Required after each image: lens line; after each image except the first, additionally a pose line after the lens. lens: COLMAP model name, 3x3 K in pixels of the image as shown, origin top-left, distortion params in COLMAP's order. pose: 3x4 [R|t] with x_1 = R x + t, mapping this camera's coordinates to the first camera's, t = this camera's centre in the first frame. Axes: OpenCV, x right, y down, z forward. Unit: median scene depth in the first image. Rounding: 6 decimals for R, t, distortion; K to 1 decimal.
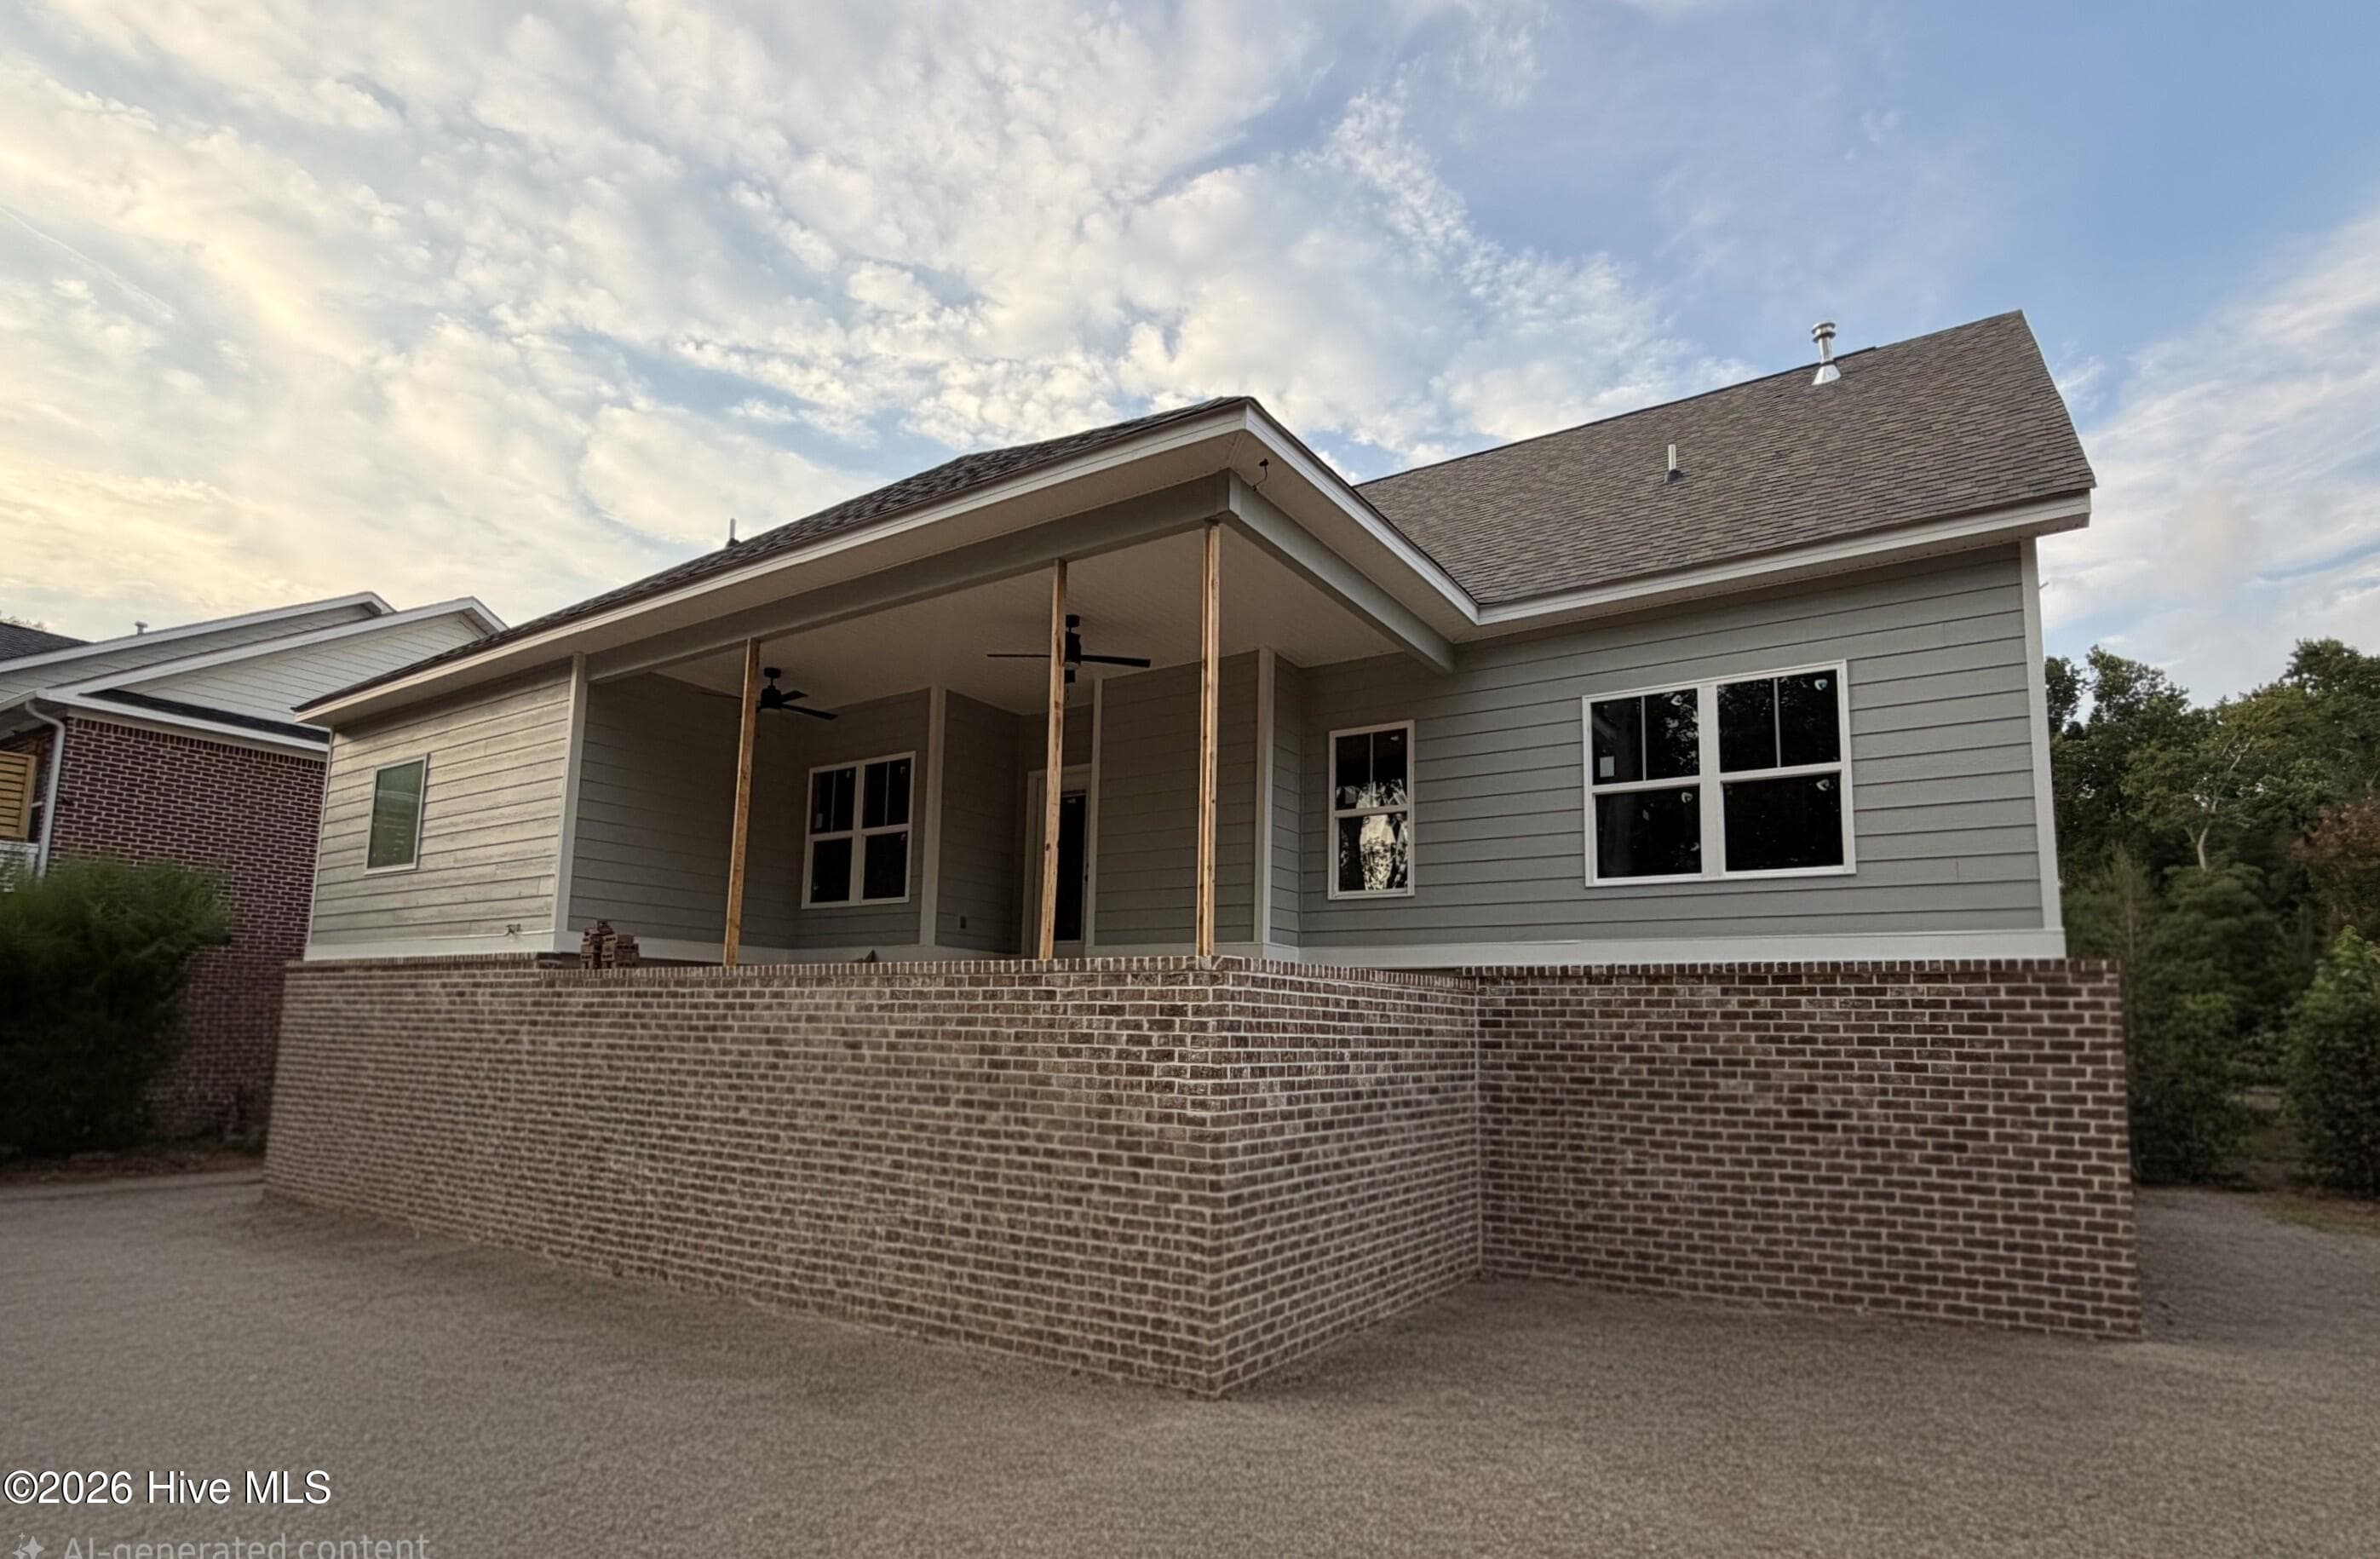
lens RADIAL K [[1175.4, 0, 1194.4], [0, 1175.4, 893.9], [0, 0, 1]] dist [-0.002660, 0.000662]
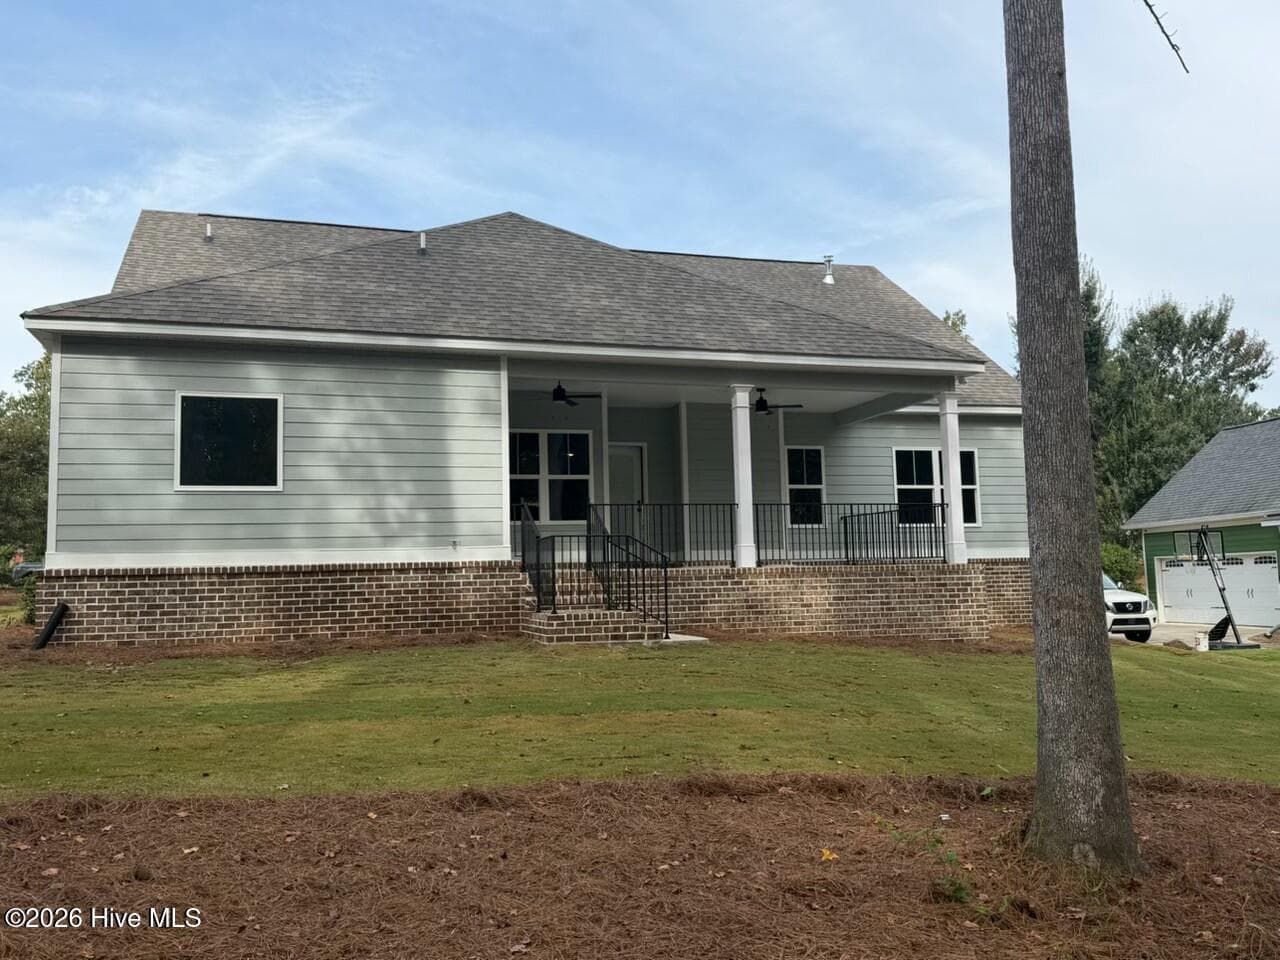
lens RADIAL K [[1071.7, 0, 645.4], [0, 1071.7, 479.8], [0, 0, 1]] dist [0.170035, -0.342314]
pose [[0.619888, 0.039171, 0.783712, -1.896714], [-0.053355, 0.998546, -0.007706, -0.063779], [-0.782875, -0.037038, 0.621076, 0.026055]]
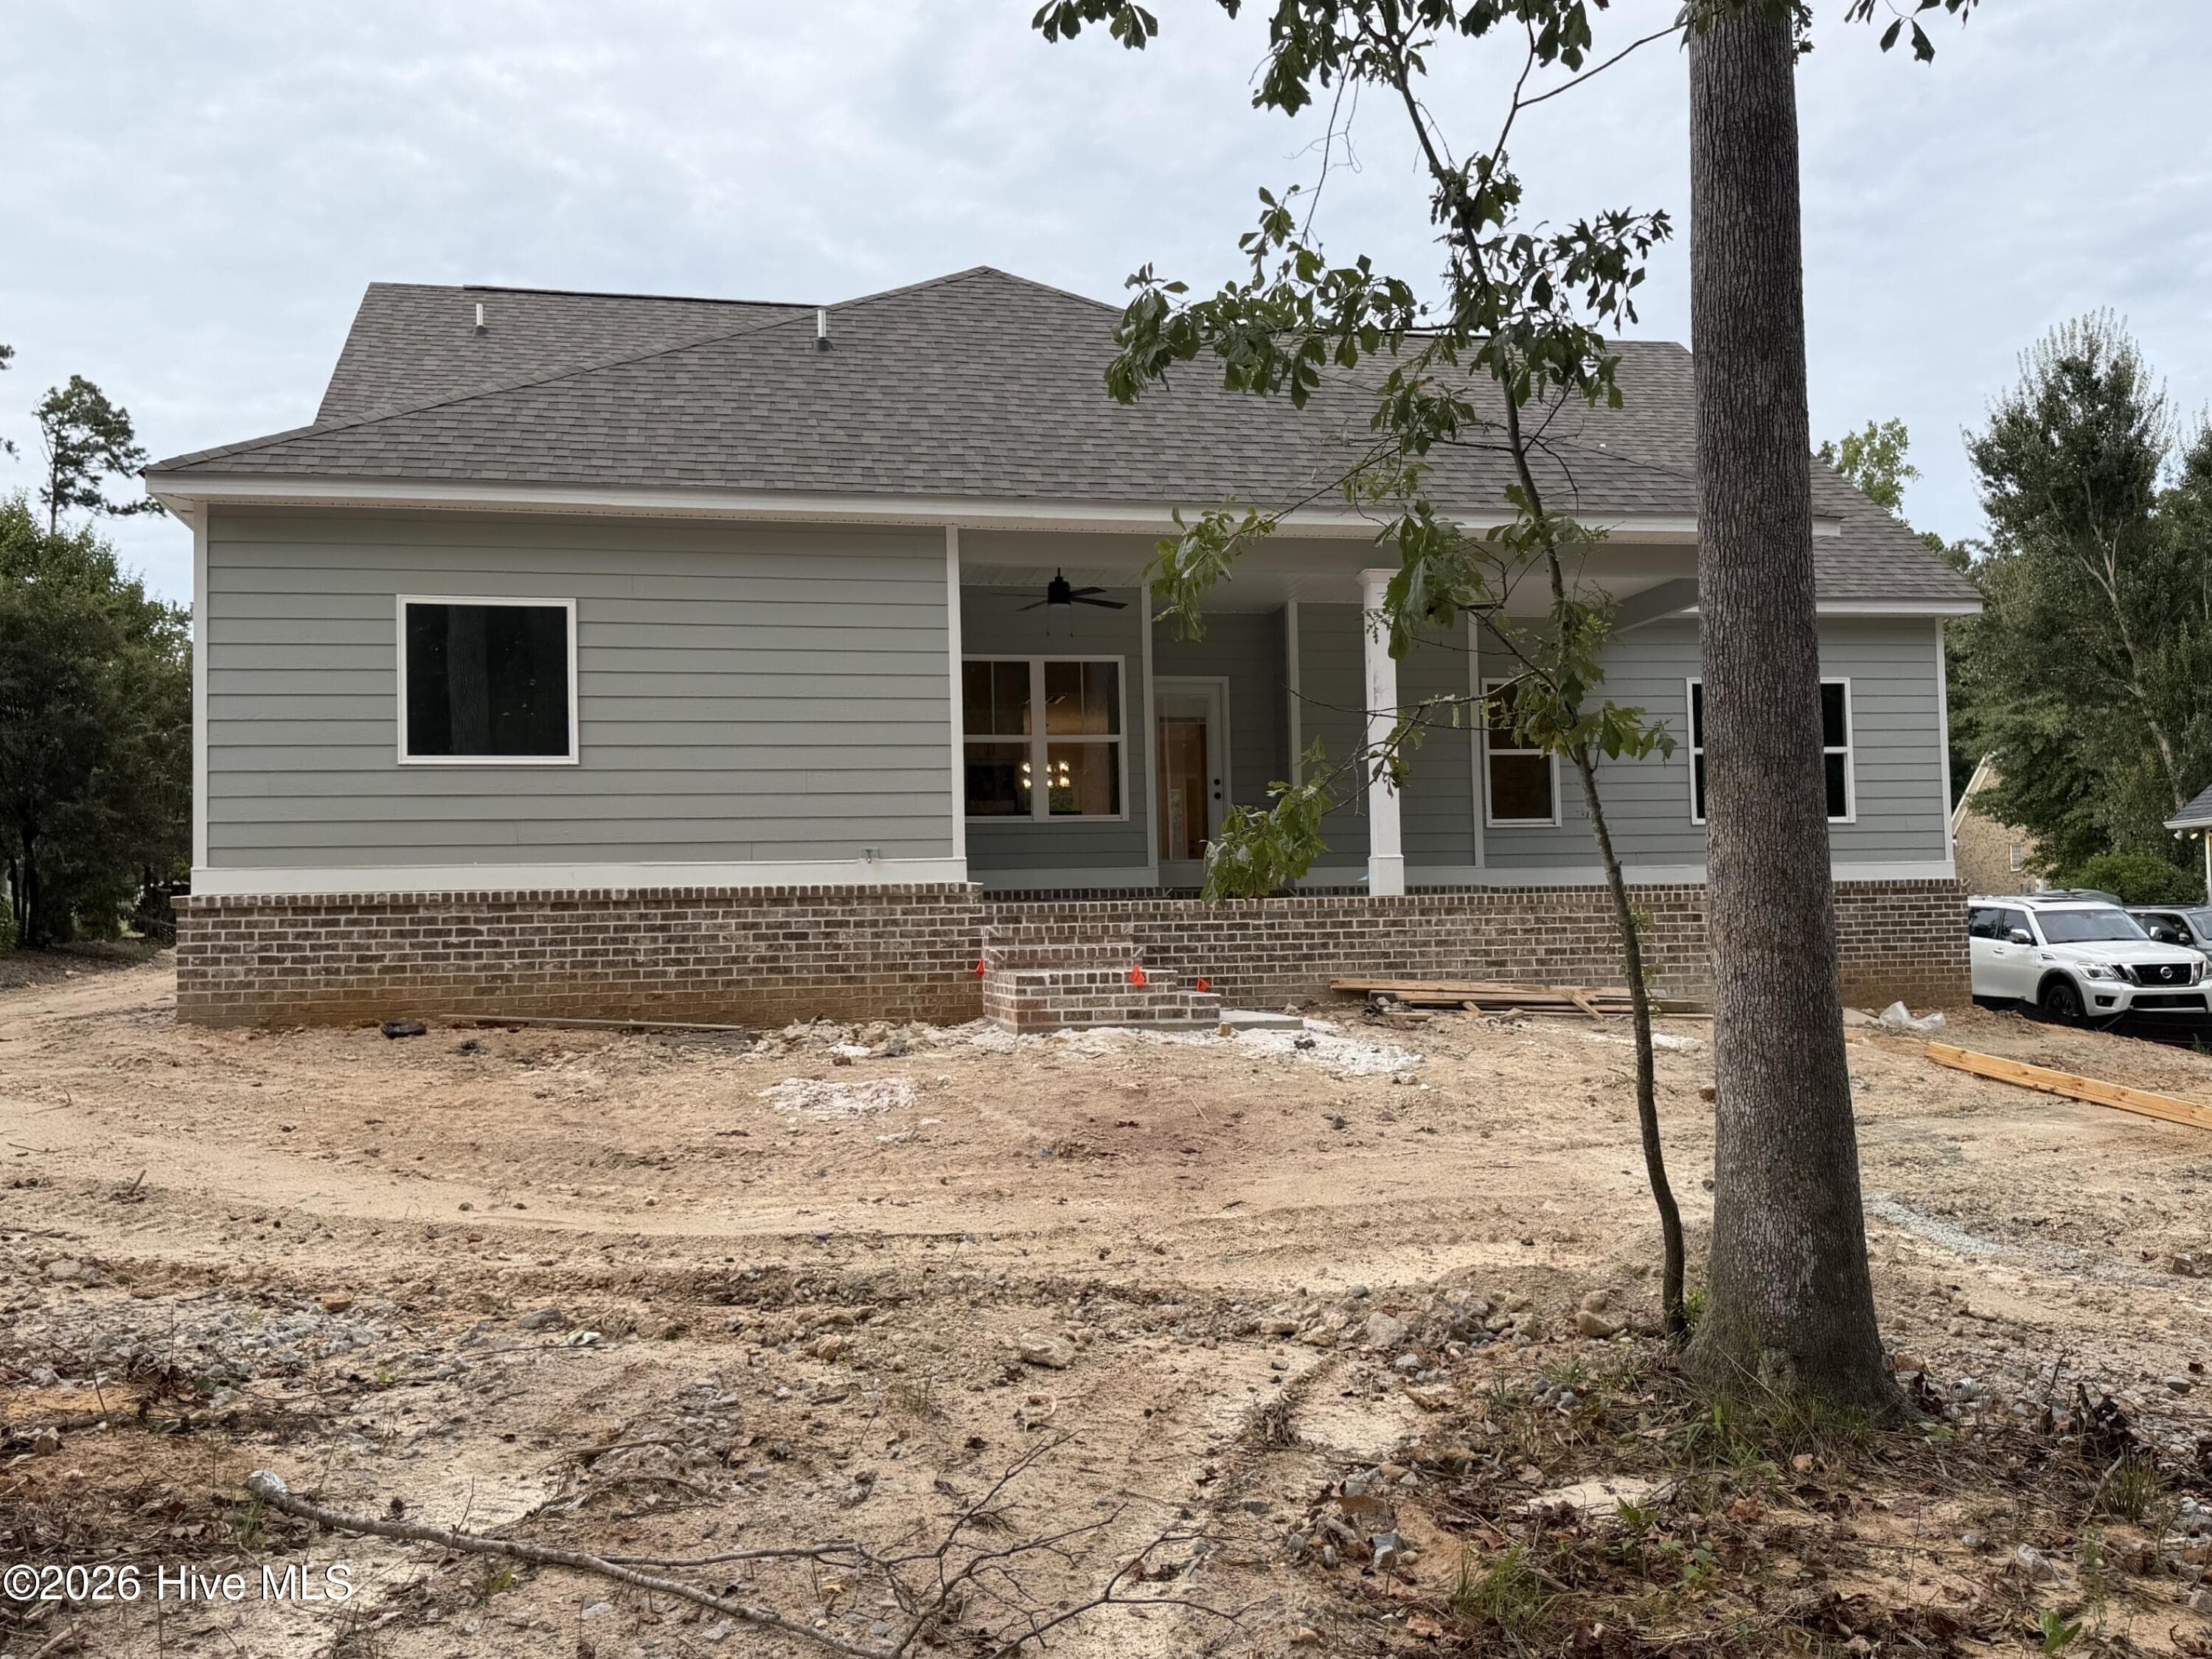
lens RADIAL K [[1937.8, 0, 1120.8], [0, 1937.8, 841.7], [0, 0, 1]] dist [0.162286, -0.306603]
pose [[0.694566, -0.000807, 0.719428, -1.866973], [-0.045826, 0.997919, 0.045362, -0.062797], [-0.717968, -0.064475, 0.693084, -0.082068]]
